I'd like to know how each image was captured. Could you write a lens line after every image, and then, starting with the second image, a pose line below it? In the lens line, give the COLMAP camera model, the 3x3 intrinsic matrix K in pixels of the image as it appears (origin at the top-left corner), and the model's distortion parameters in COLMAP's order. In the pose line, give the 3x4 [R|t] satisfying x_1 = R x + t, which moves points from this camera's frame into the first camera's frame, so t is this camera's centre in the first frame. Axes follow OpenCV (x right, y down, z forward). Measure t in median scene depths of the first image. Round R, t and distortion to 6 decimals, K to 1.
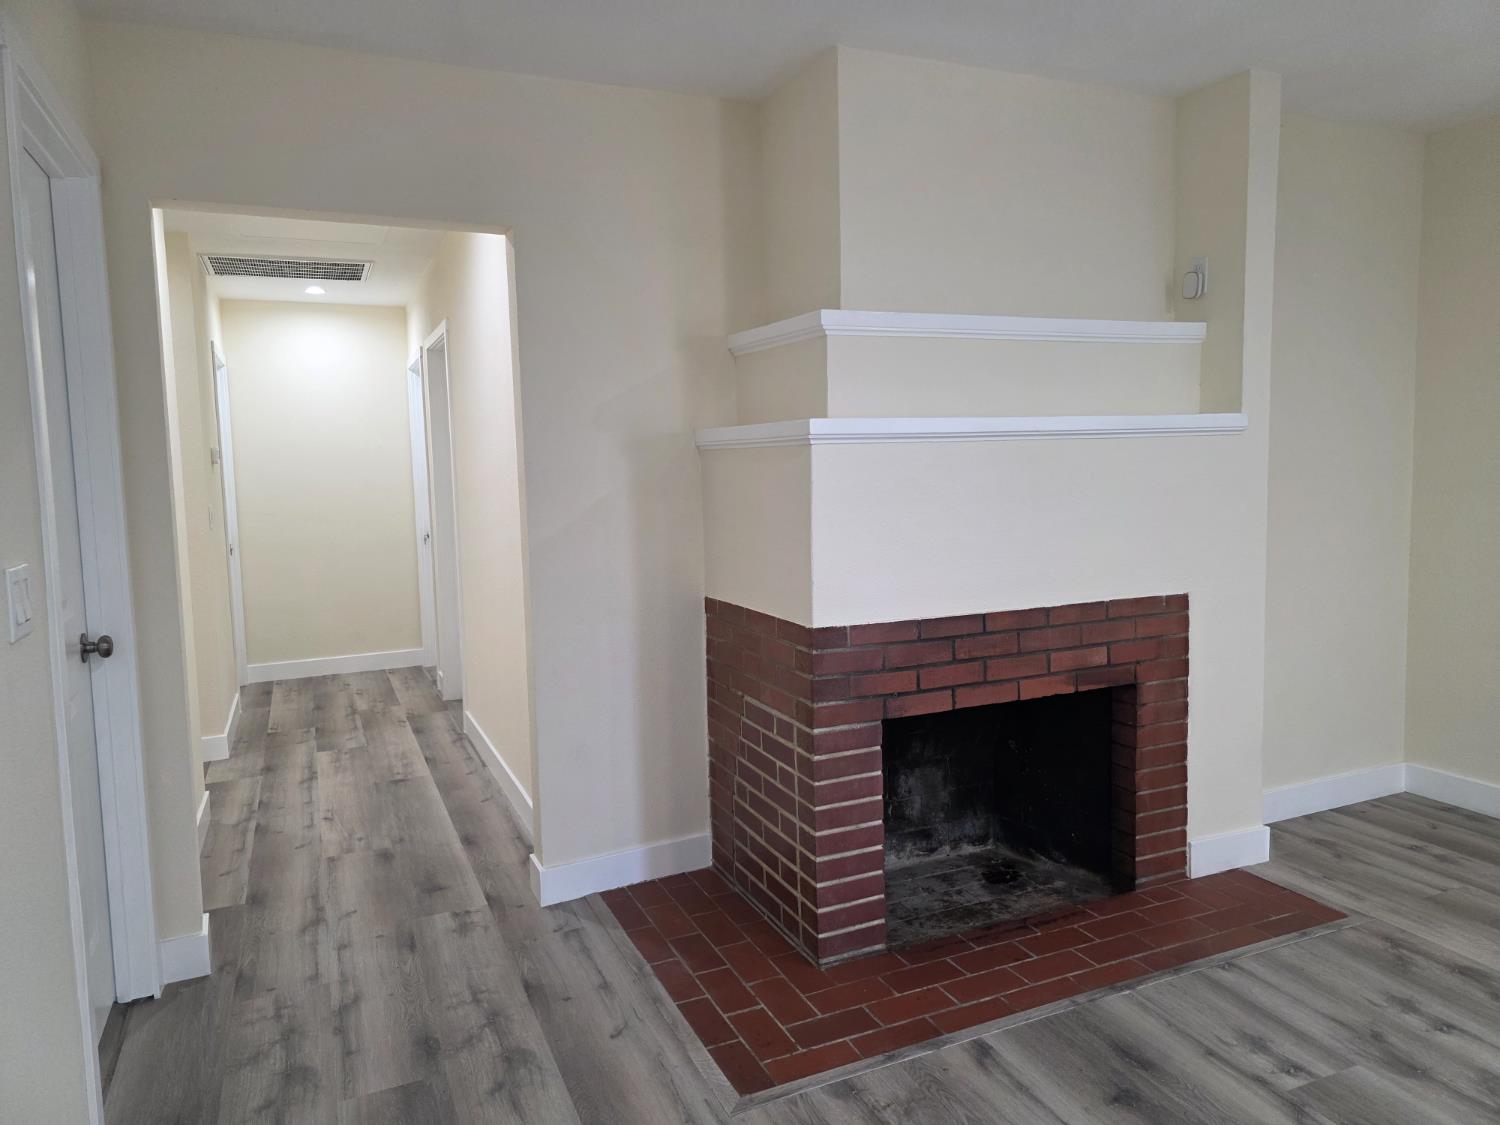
lens RADIAL K [[1026.7, 0, 750.0], [0, 1026.7, 562.5], [0, 0, 1]] dist [-0.000672, -0.001084]
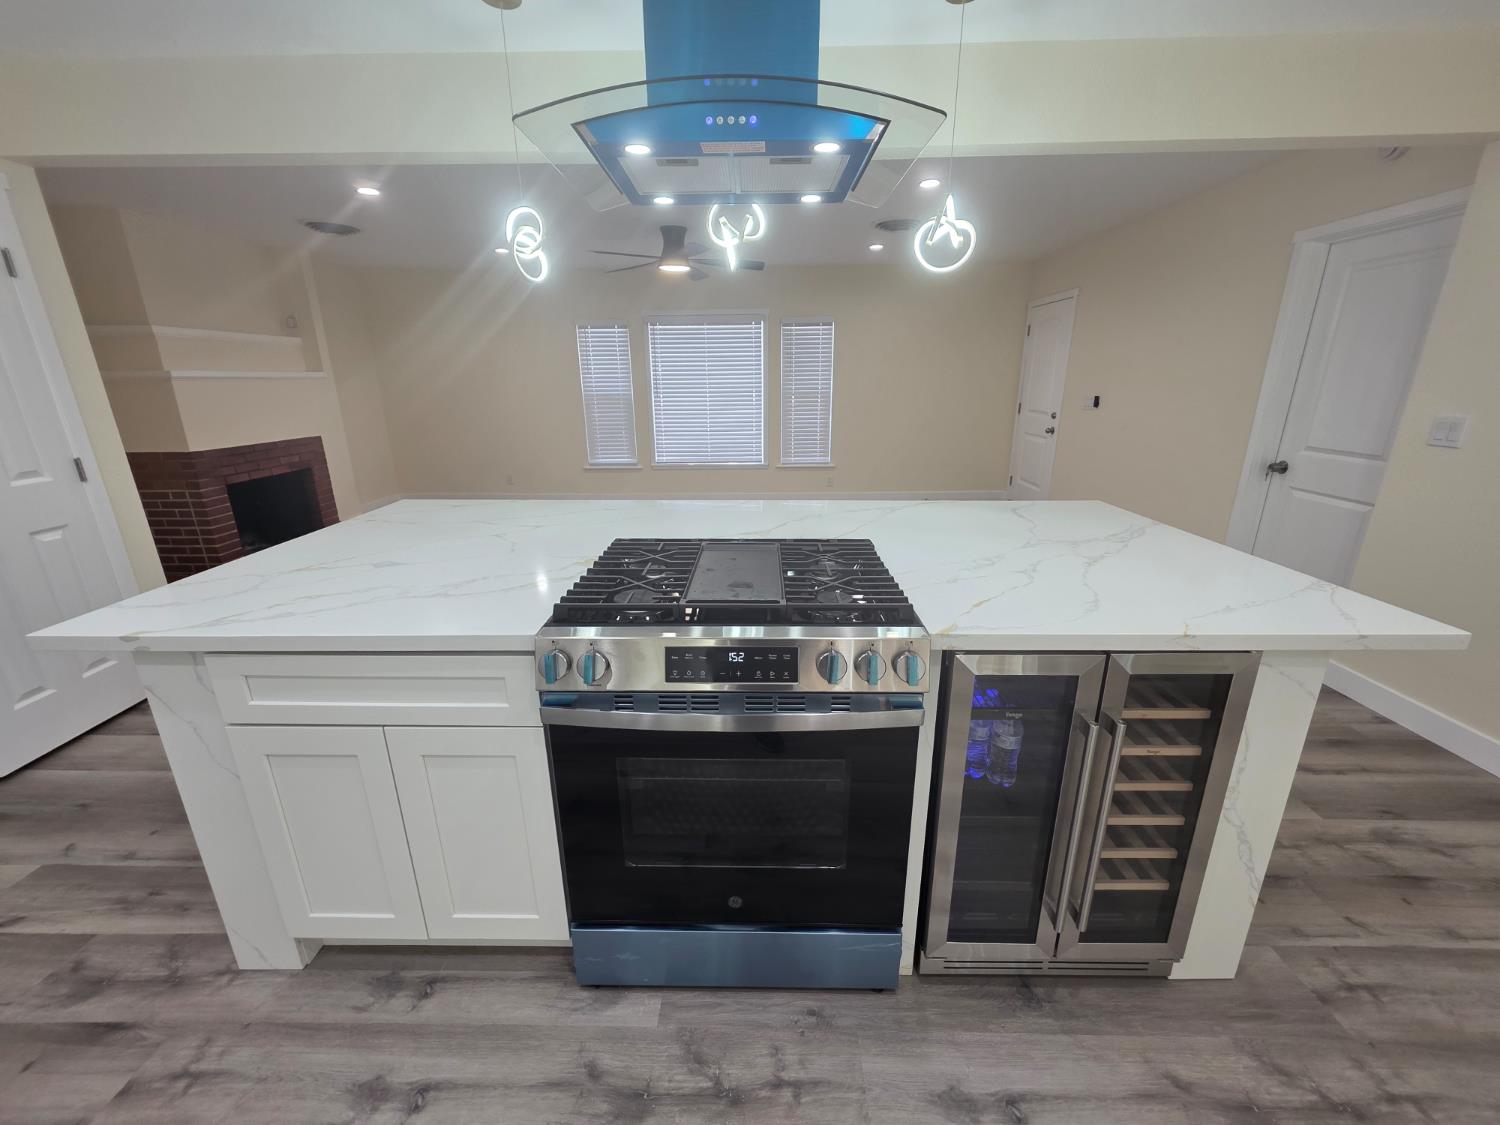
lens RADIAL K [[600.0, 0, 750.0], [0, 600.0, 562.5], [0, 0, 1]] dist [0.001876, 0.000176]
pose [[0.417307, -0.248124, 0.874237, -0.664378], [0.086139, 0.968473, 0.233752, 0.086830], [-0.904674, -0.022240, 0.425523, -0.867957]]
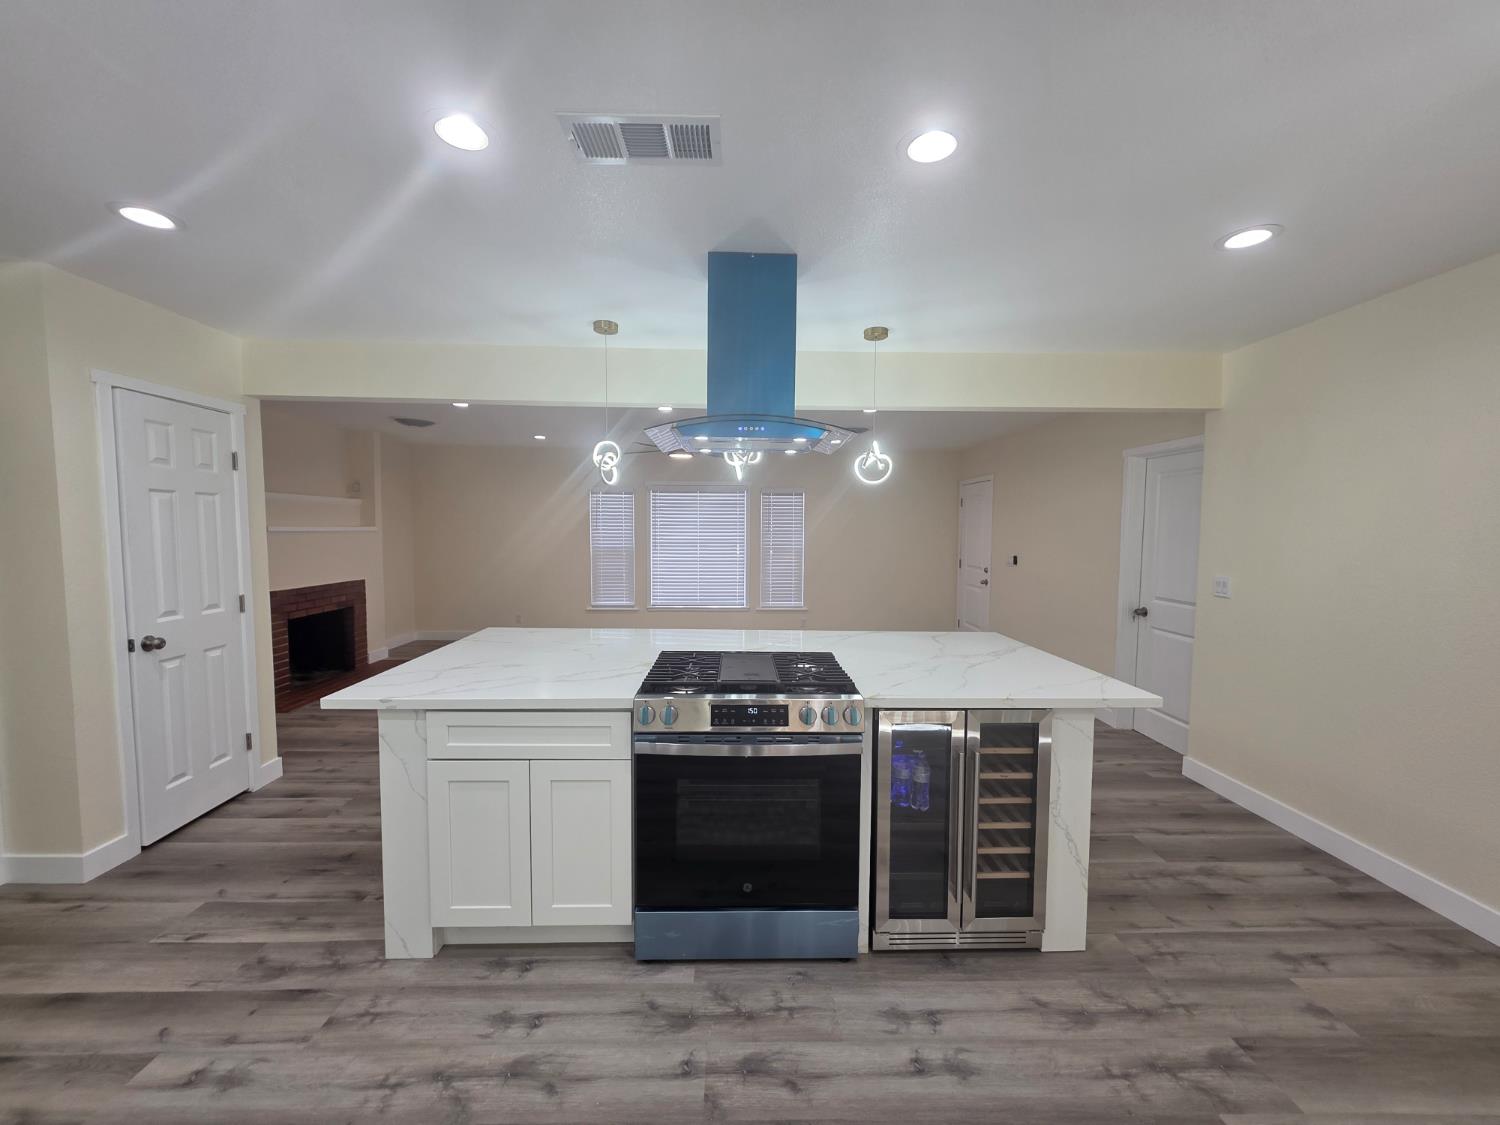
lens RADIAL K [[594.8, 0, 742.6], [0, 594.8, 564.8], [0, 0, 1]] dist [-0.000161, 0.000016]
pose [[0.390954, -0.029622, 0.919933, -0.911140], [0.073887, 0.997266, 0.000711, 0.074679], [-0.917440, 0.067693, 0.392074, -0.943722]]
